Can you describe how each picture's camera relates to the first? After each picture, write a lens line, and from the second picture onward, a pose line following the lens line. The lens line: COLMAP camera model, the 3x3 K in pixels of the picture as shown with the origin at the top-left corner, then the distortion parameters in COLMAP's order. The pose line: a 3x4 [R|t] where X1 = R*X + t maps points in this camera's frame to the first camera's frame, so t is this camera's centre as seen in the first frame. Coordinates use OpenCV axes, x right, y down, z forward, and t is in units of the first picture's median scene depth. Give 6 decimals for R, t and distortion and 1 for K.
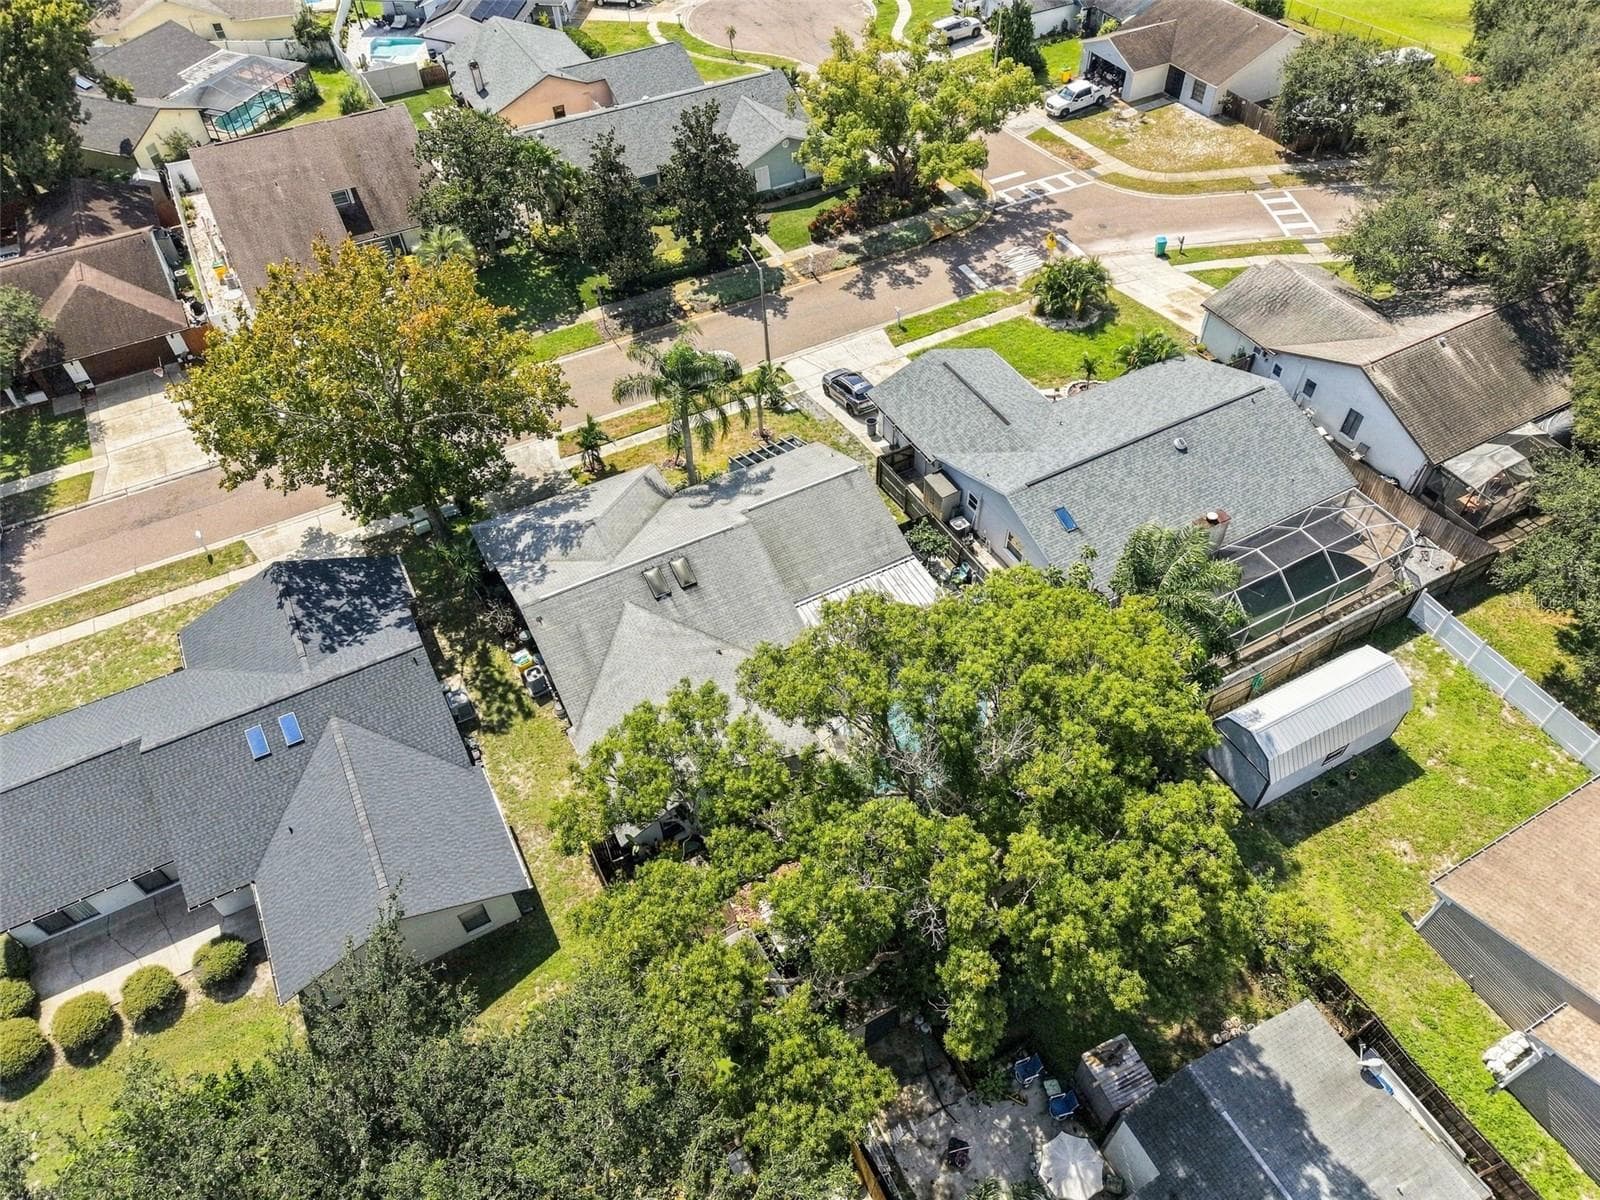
lens RADIAL K [[1076.2, 0, 804.0], [0, 1076.2, 599.5], [0, 0, 1]] dist [0.032573, -0.036041]
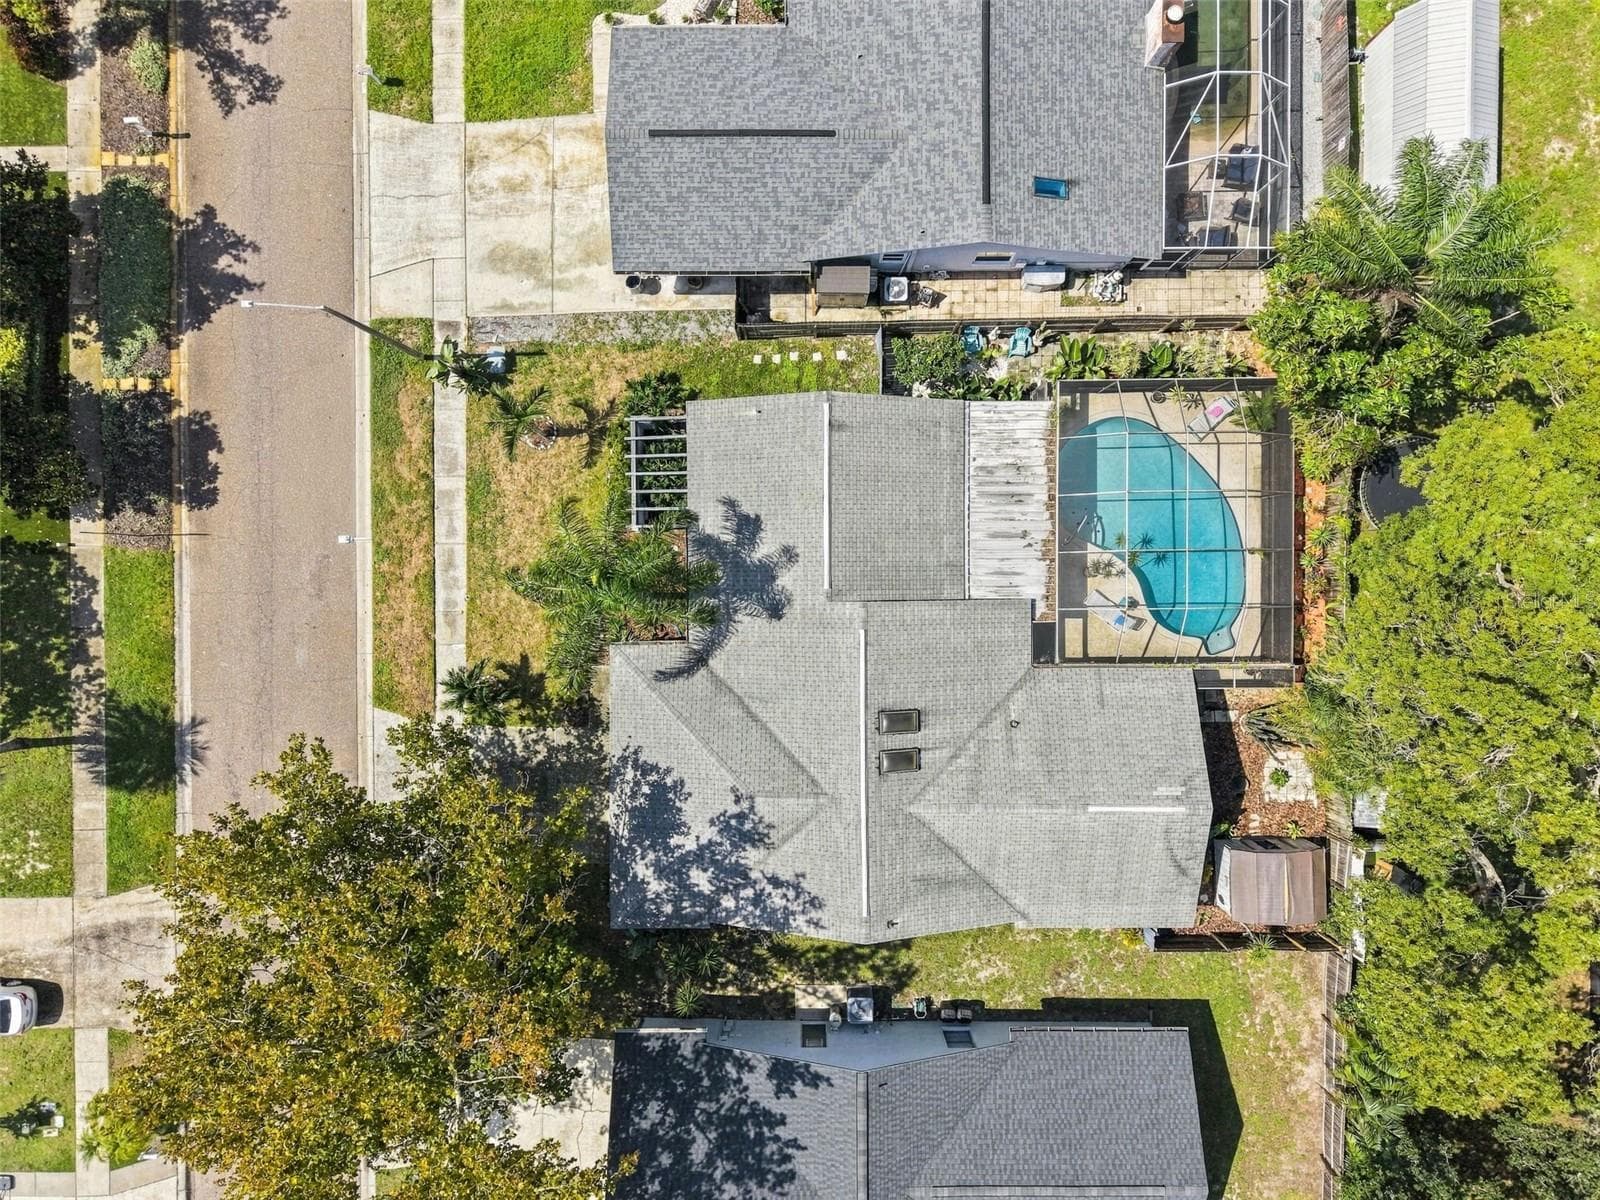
lens RADIAL K [[1055.3, 0, 787.2], [0, 1055.3, 580.2], [0, 0, 1]] dist [0.043731, -0.036671]
pose [[0.471947, -0.881586, 0.008491, -0.045153], [0.654296, 0.356693, 0.666834, -0.384891], [-0.590900, -0.309155, 0.745158, 0.357956]]
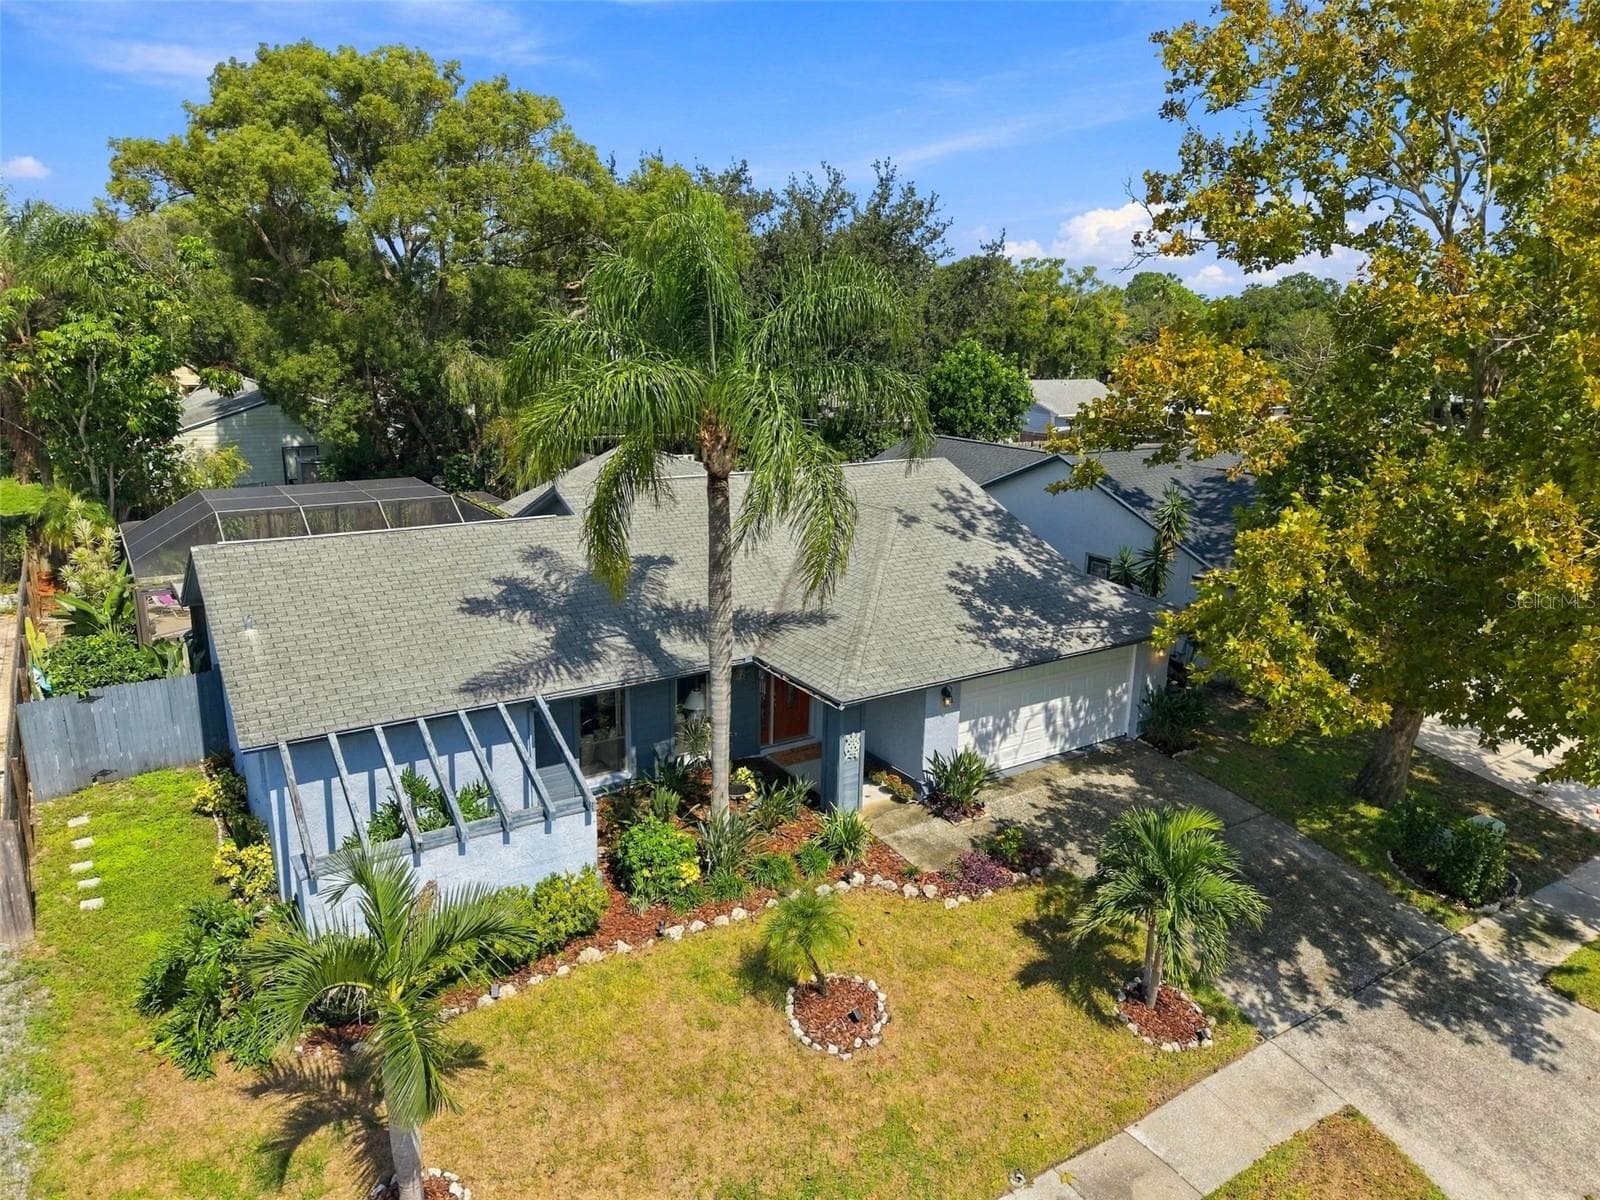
lens RADIAL K [[1098.6, 0, 805.9], [0, 1098.6, 562.9], [0, 0, 1]] dist [0.039631, -0.041834]
pose [[-0.996061, 0.007284, -0.088368, -0.078042], [-0.074370, 0.474038, 0.877358, -0.326175], [0.048280, 0.880474, -0.471630, 0.854774]]
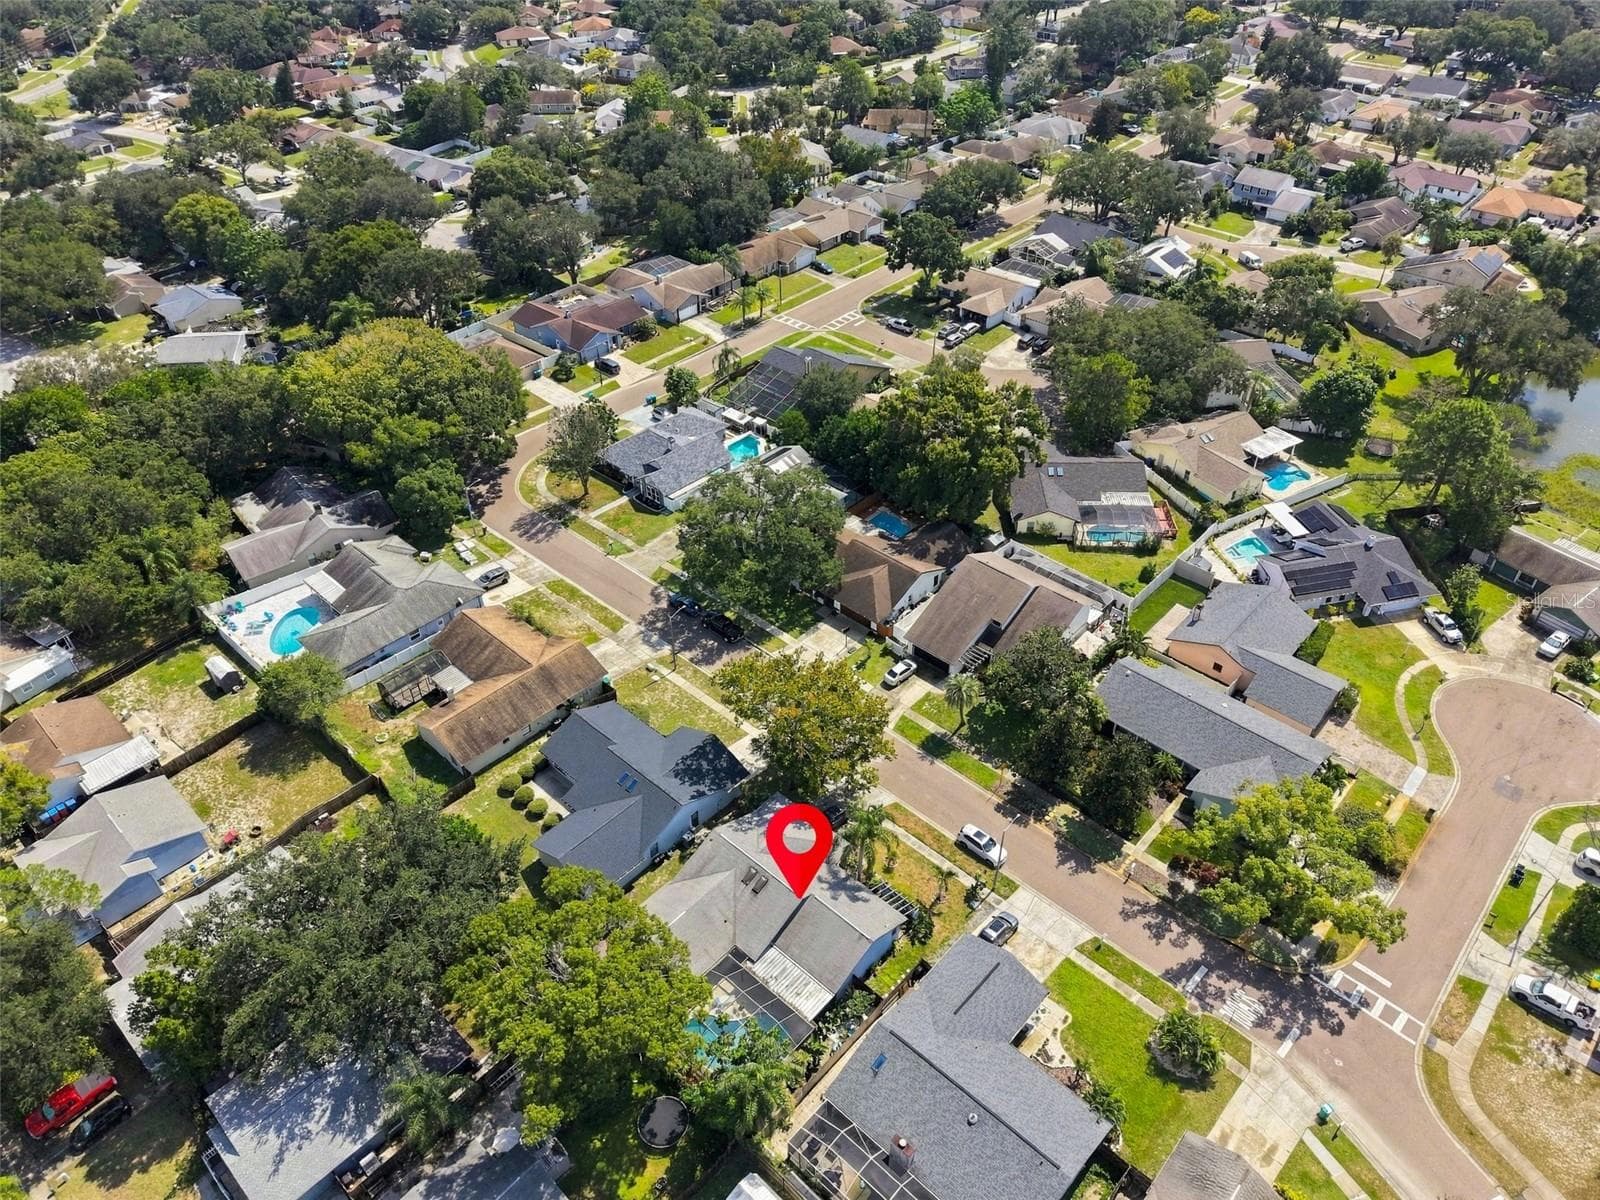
lens RADIAL K [[1098.6, 0, 805.9], [0, 1098.6, 562.9], [0, 0, 1]] dist [0.039631, -0.041834]
pose [[0.324916, 0.579879, -0.747107, 0.701265], [-0.703544, 0.676126, 0.218816, -0.600472], [0.632025, 0.454526, 0.627654, -0.304654]]
